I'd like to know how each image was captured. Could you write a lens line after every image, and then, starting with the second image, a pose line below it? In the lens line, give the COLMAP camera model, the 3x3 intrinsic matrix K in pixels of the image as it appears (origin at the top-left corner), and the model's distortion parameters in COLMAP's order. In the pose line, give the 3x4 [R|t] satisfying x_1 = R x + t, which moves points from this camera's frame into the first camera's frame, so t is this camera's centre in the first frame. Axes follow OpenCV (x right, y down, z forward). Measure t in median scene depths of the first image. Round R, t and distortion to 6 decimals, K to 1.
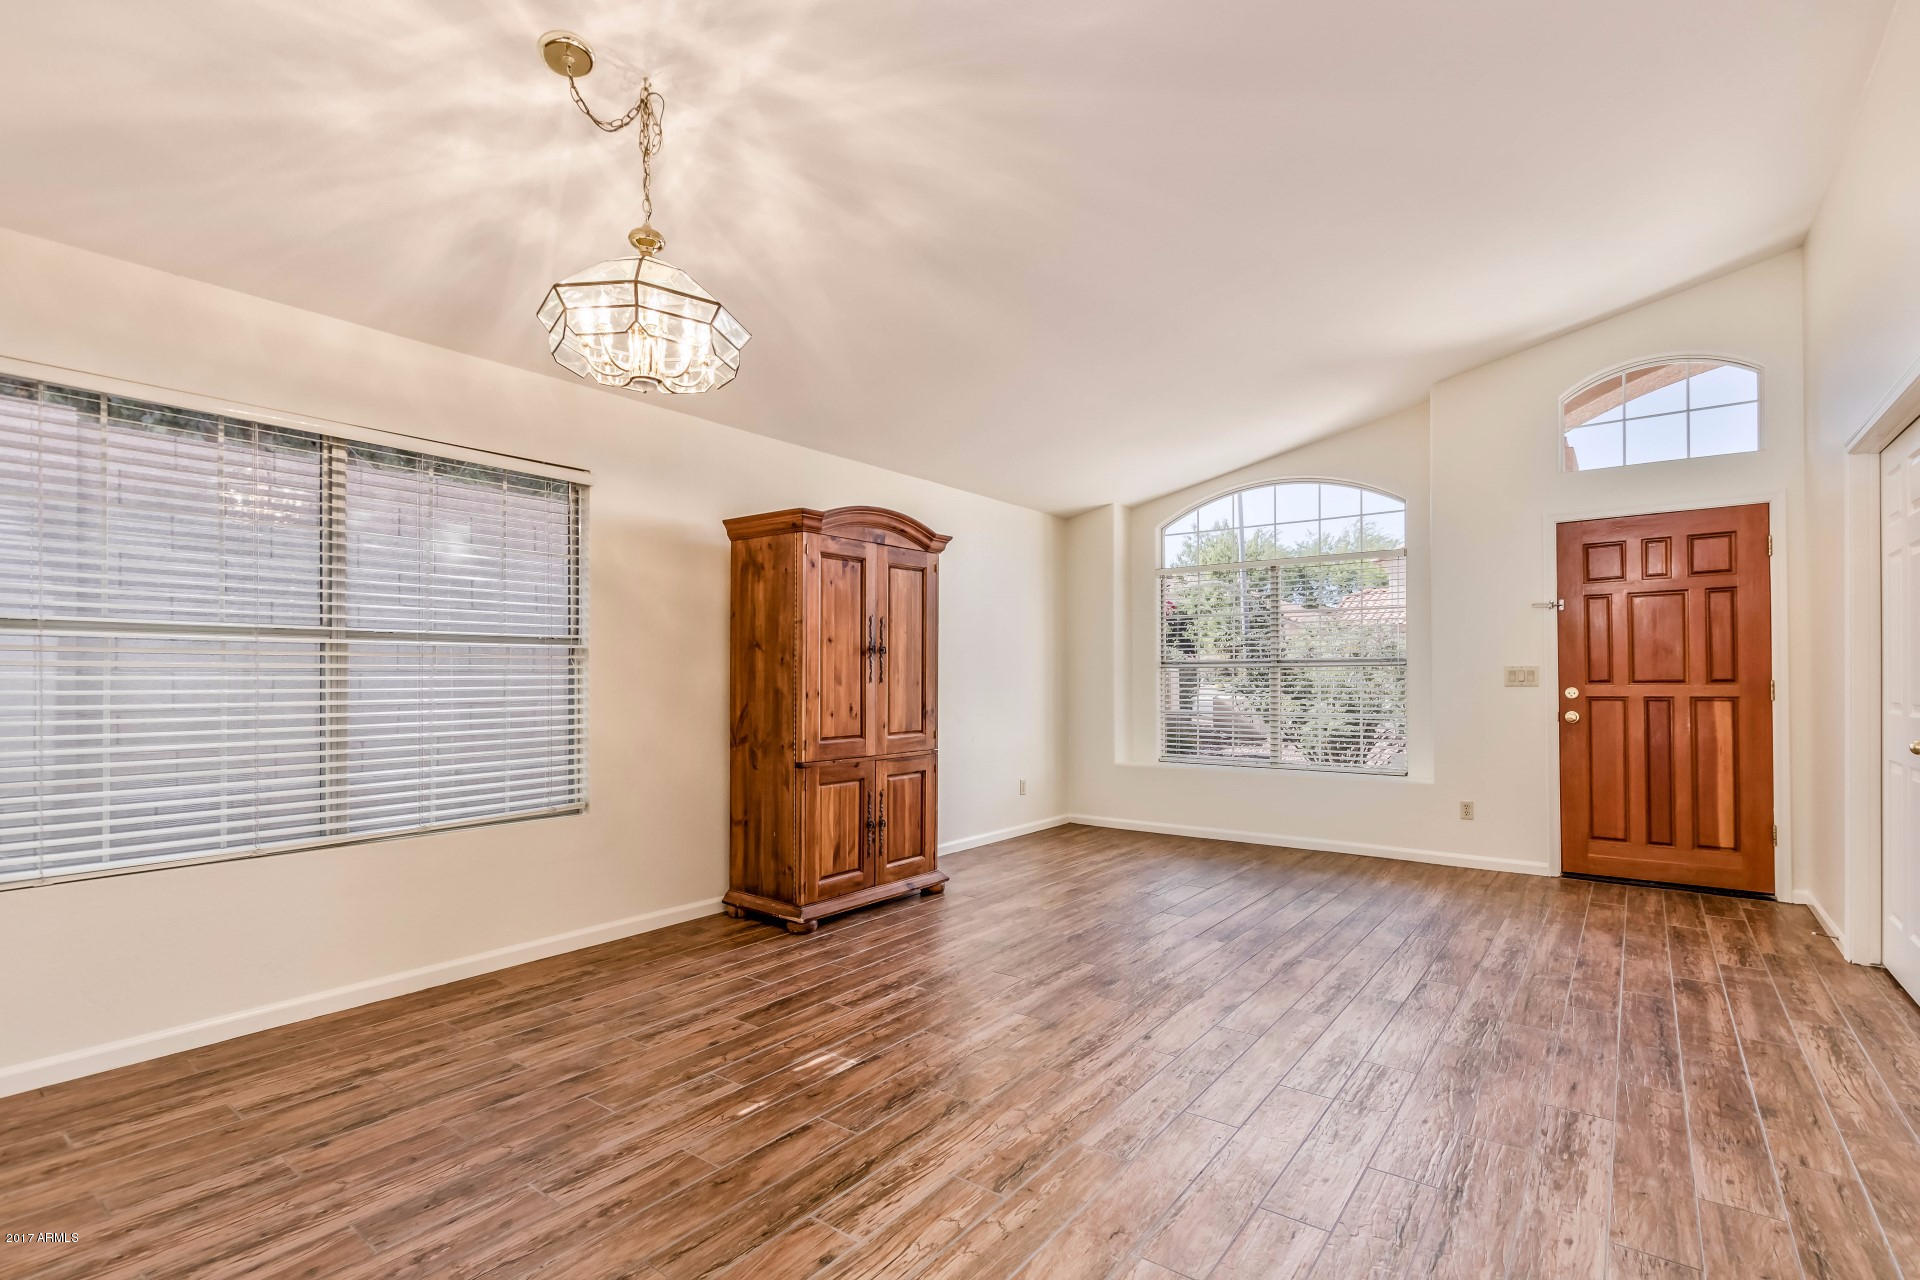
lens RADIAL K [[852.5, 0, 963.6], [0, 852.5, 679.6], [0, 0, 1]] dist [-0.013329, 0.000196]
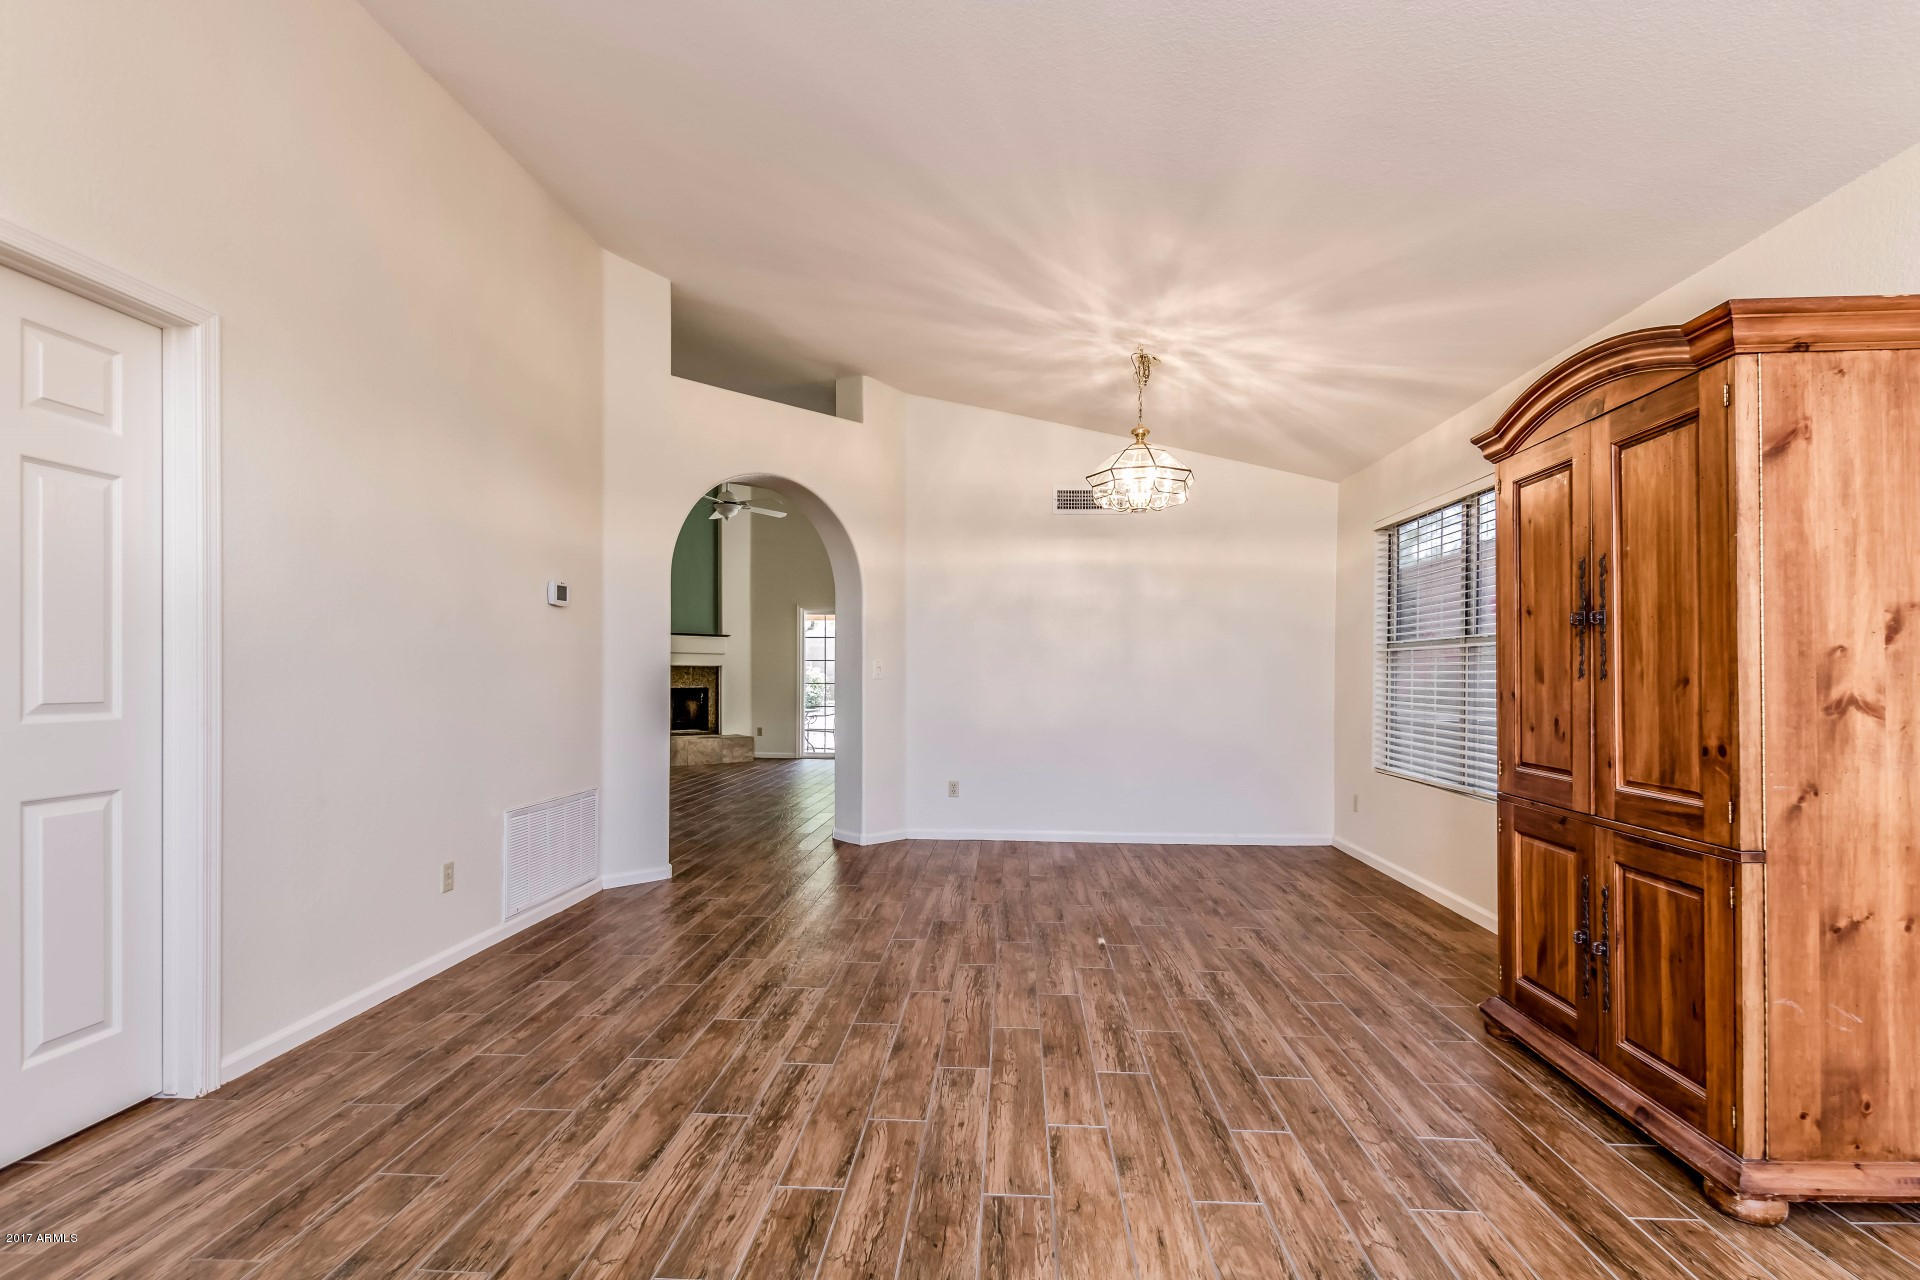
lens RADIAL K [[852.5, 0, 982.9], [0, 852.5, 667.1], [0, 0, 1]] dist [-0.013329, 0.000196]
pose [[-0.805100, -0.004501, -0.593122, 0.713506], [-0.002995, 0.999989, -0.003523, -0.000715], [0.593131, -0.001060, -0.805105, 1.645018]]
